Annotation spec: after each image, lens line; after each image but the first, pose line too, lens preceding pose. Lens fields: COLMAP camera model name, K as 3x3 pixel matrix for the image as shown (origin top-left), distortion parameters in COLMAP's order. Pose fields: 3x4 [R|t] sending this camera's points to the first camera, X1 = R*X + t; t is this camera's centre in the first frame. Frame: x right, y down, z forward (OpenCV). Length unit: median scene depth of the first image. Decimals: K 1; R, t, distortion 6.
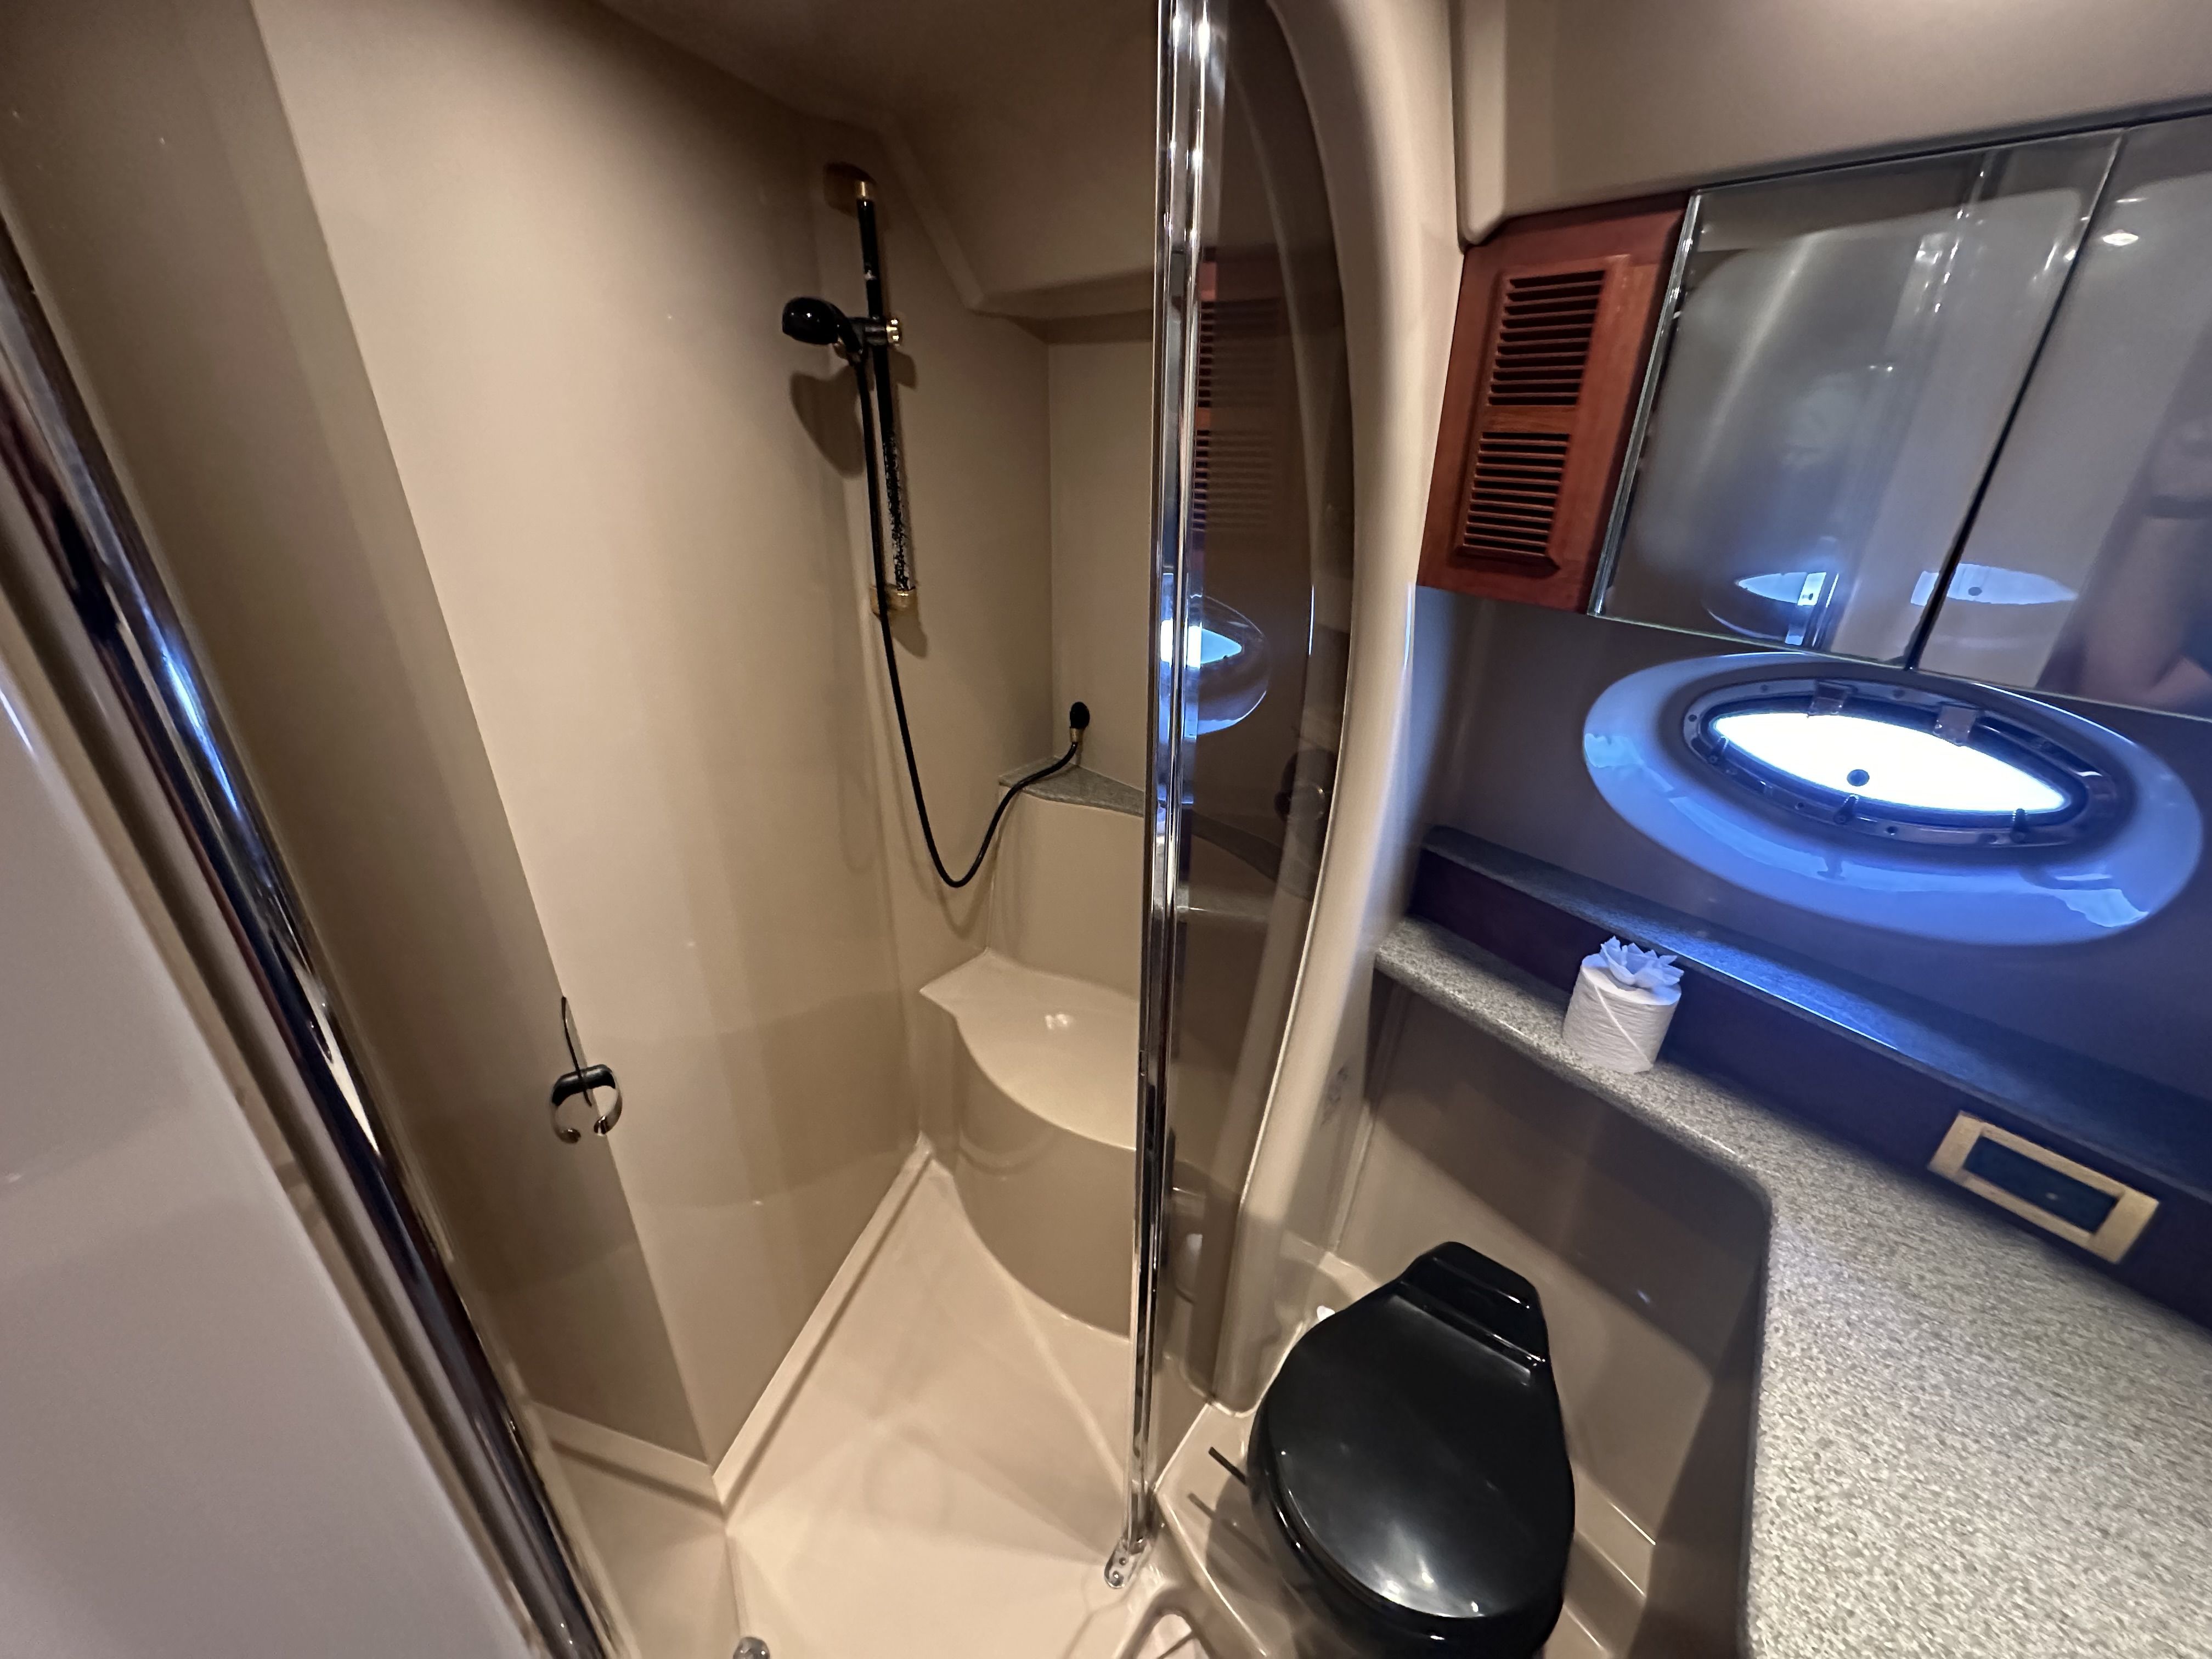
lens RADIAL K [[882.2, 0, 1104.3], [0, 882.2, 828.9], [0, 0, 1]] dist [-0.002202, 0.000371]
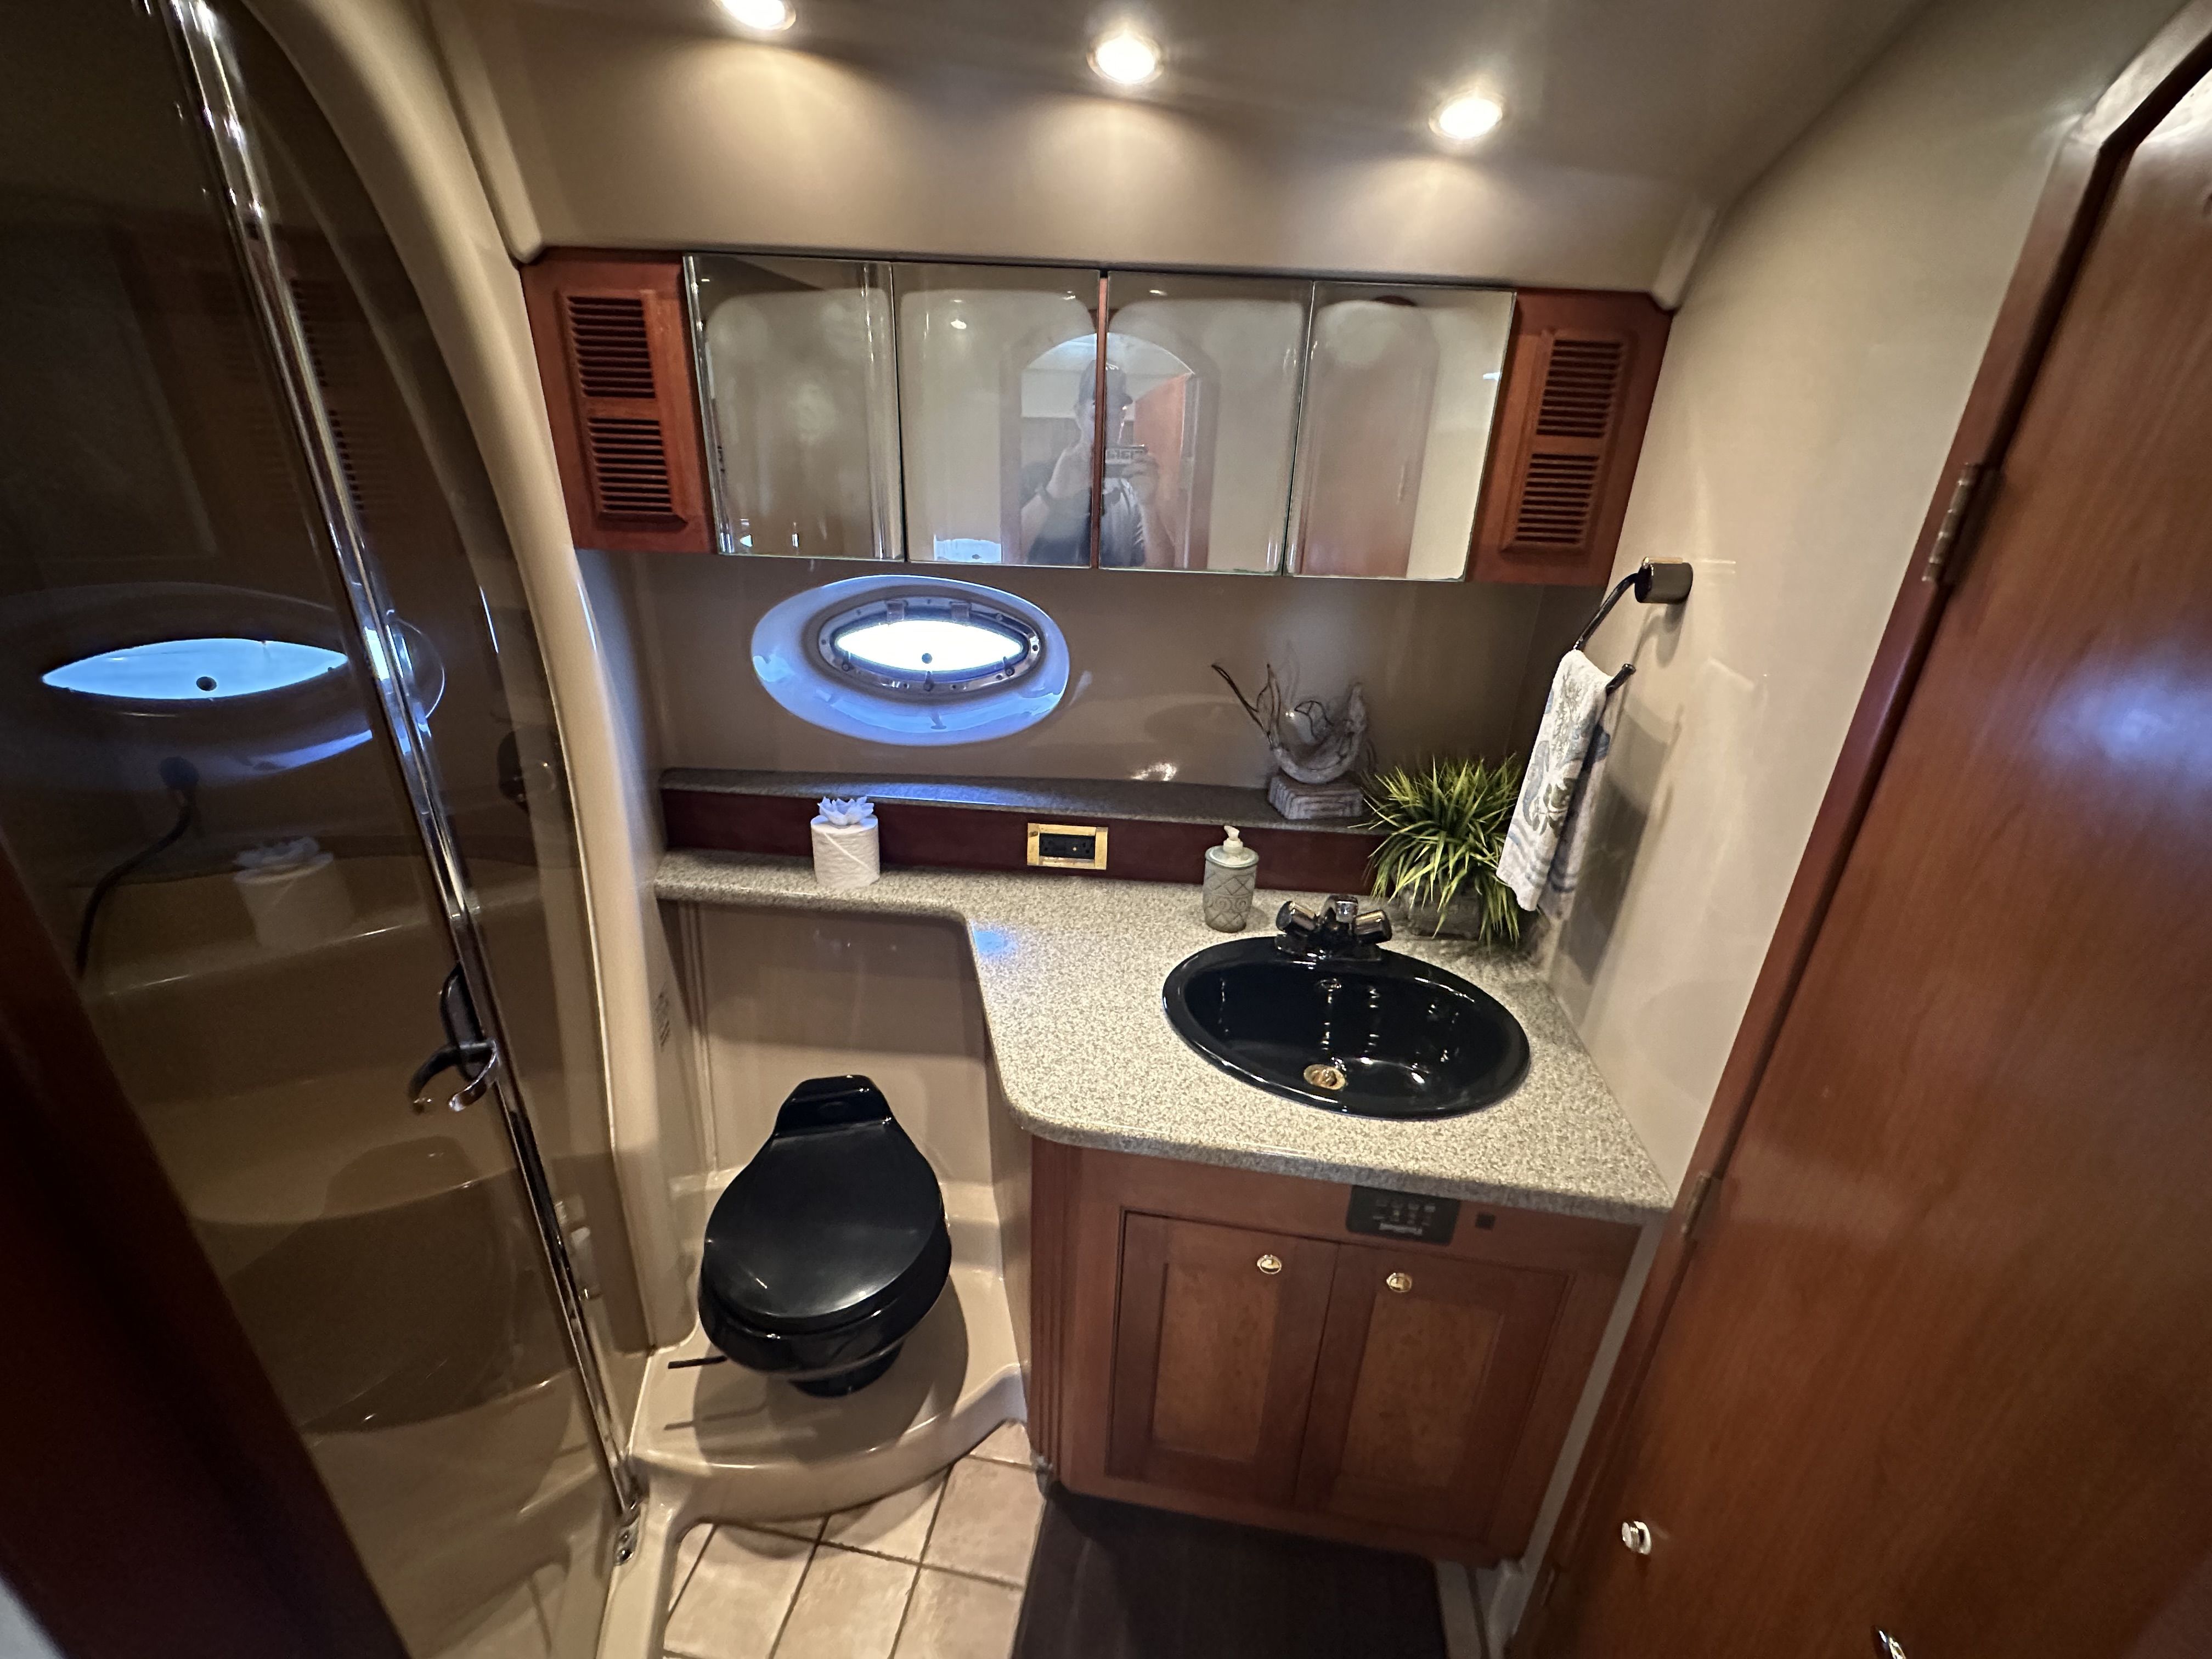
lens RADIAL K [[882.2, 0, 1104.3], [0, 882.2, 828.9], [0, 0, 1]] dist [-0.002202, 0.000371]
pose [[0.630634, -0.290936, 0.719484, -0.145078], [0.305992, 0.945184, 0.113998, 0.149203], [-0.713211, 0.148265, 0.685090, -0.237092]]
